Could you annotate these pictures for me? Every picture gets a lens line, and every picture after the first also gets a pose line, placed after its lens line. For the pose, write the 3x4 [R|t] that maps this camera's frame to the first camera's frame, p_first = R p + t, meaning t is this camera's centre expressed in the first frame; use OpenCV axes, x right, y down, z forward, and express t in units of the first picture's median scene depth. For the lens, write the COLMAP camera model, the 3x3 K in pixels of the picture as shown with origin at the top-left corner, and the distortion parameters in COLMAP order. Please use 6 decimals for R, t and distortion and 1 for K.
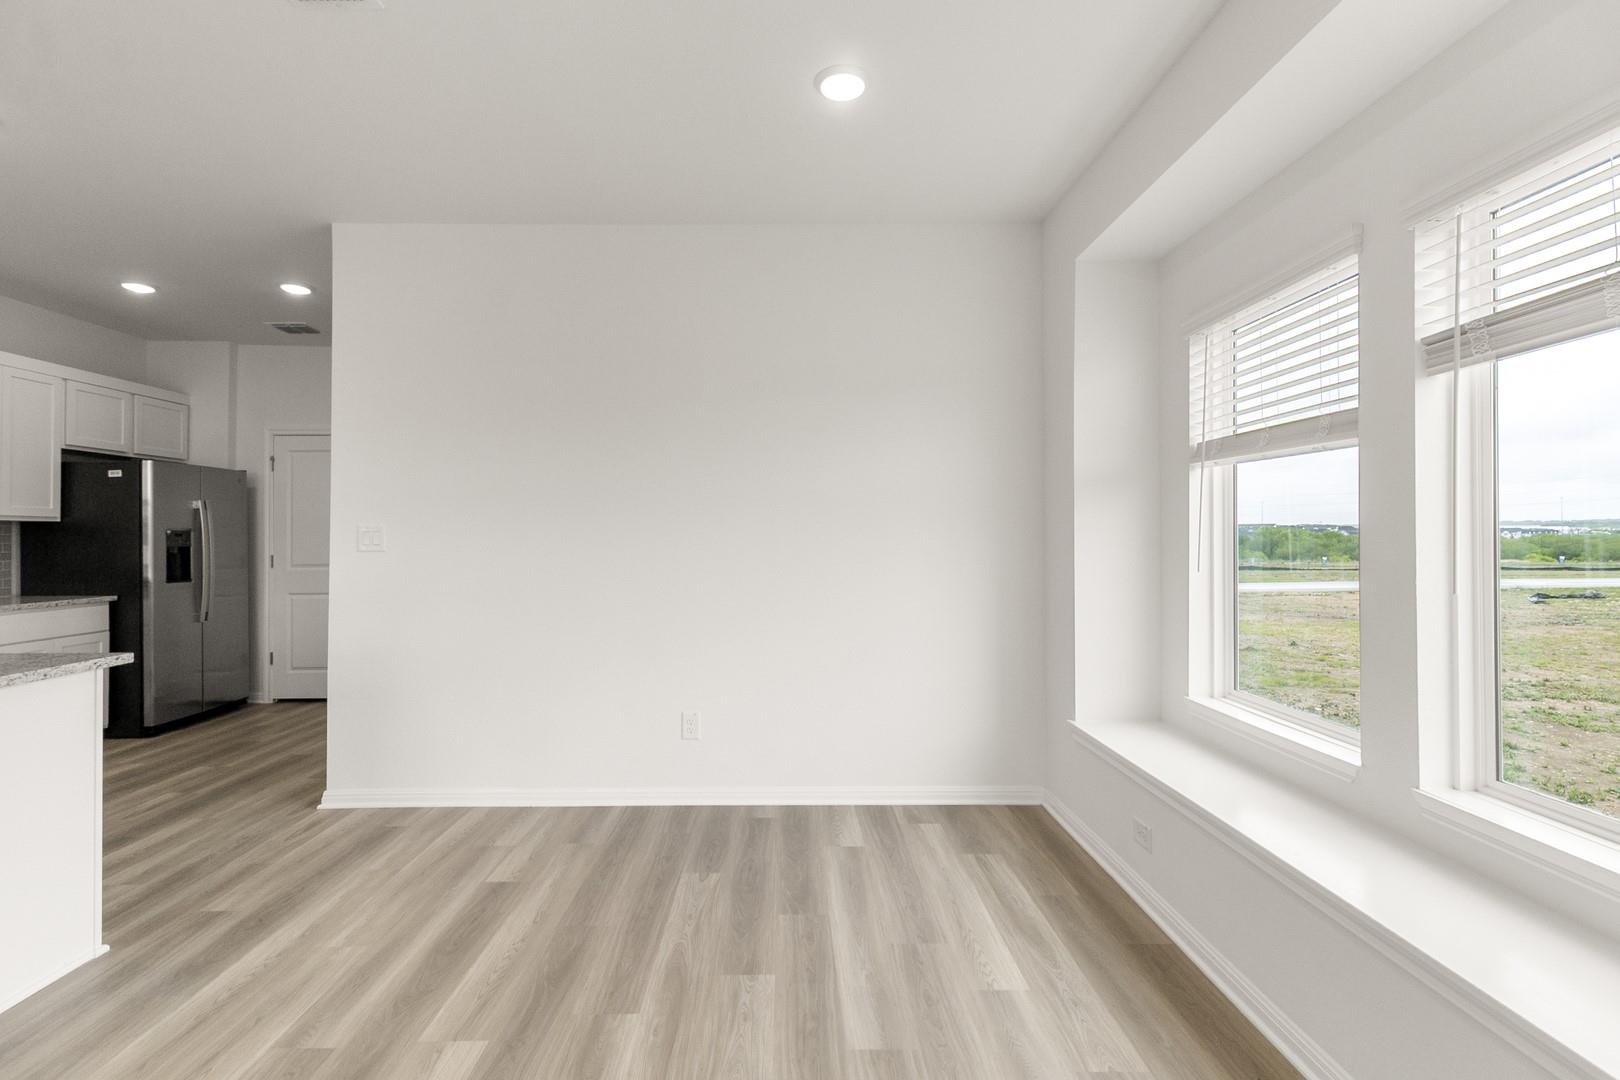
lens RADIAL K [[756.6, 0, 800.8], [0, 756.6, 531.3], [0, 0, 1]] dist [0.004756, 0.000105]
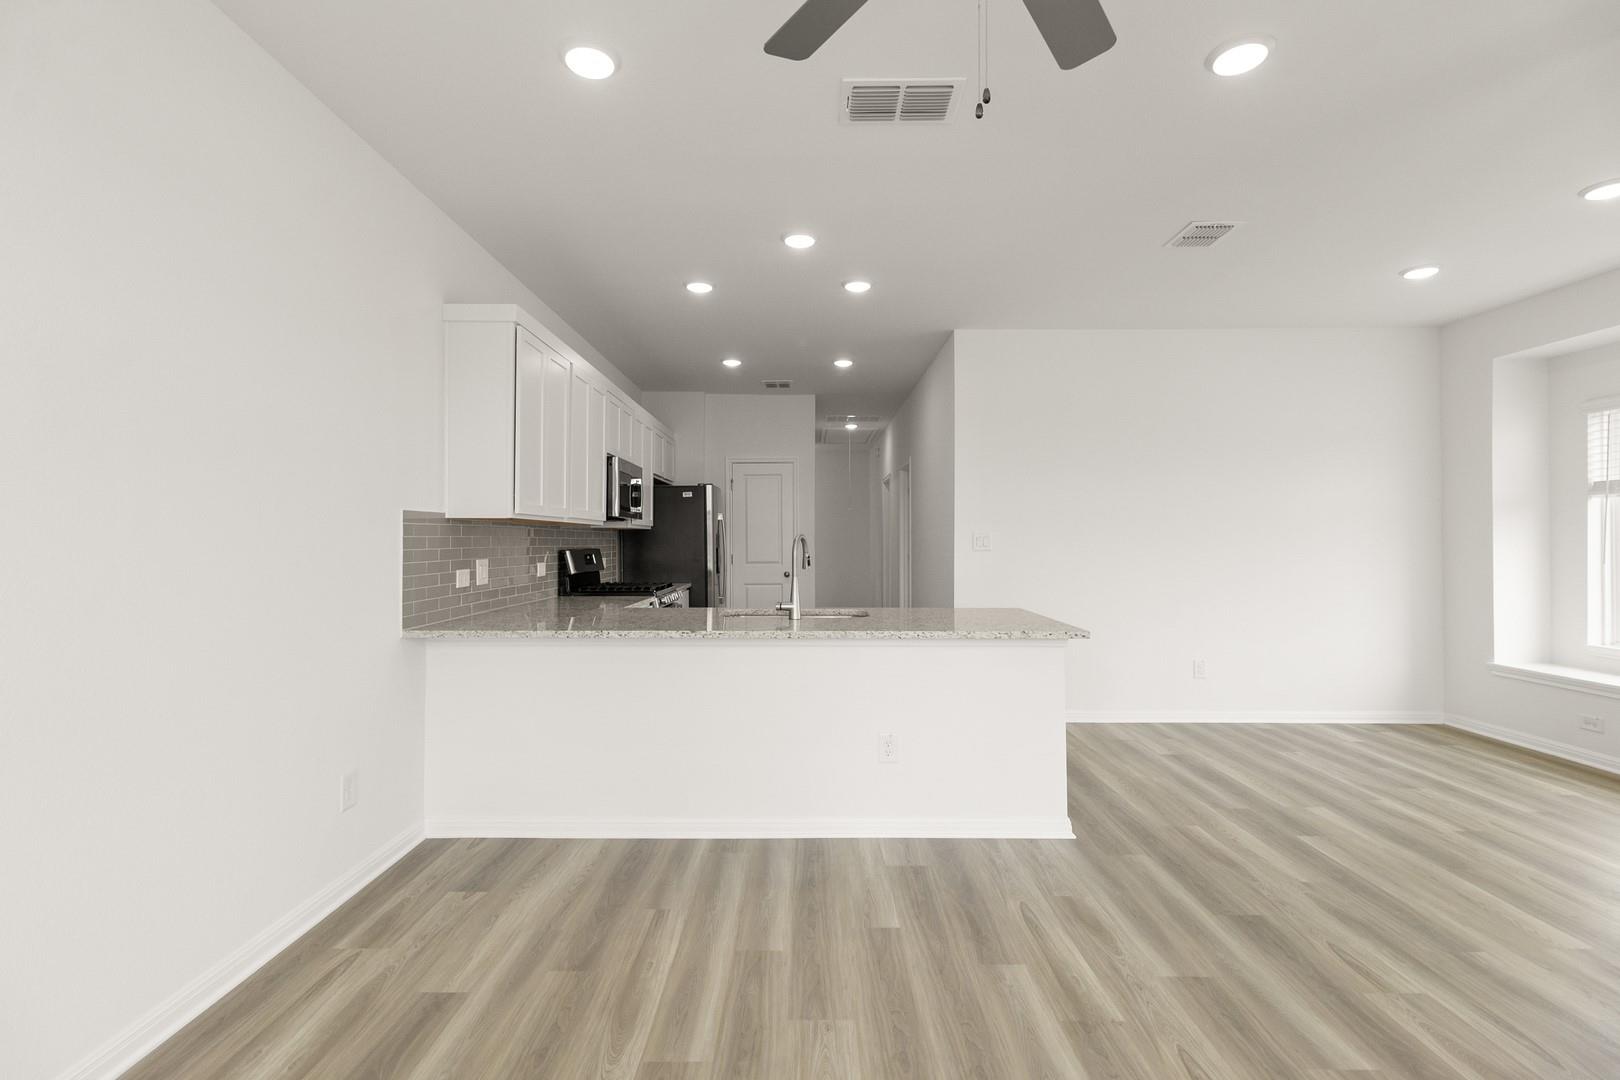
lens RADIAL K [[756.6, 0, 800.8], [0, 756.6, 531.3], [0, 0, 1]] dist [0.004756, 0.000105]
pose [[0.999867, 0.000835, -0.016304, -1.007679], [-0.000858, 0.999999, -0.001445, -0.010600], [0.016302, 0.001459, 0.999866, -0.552345]]
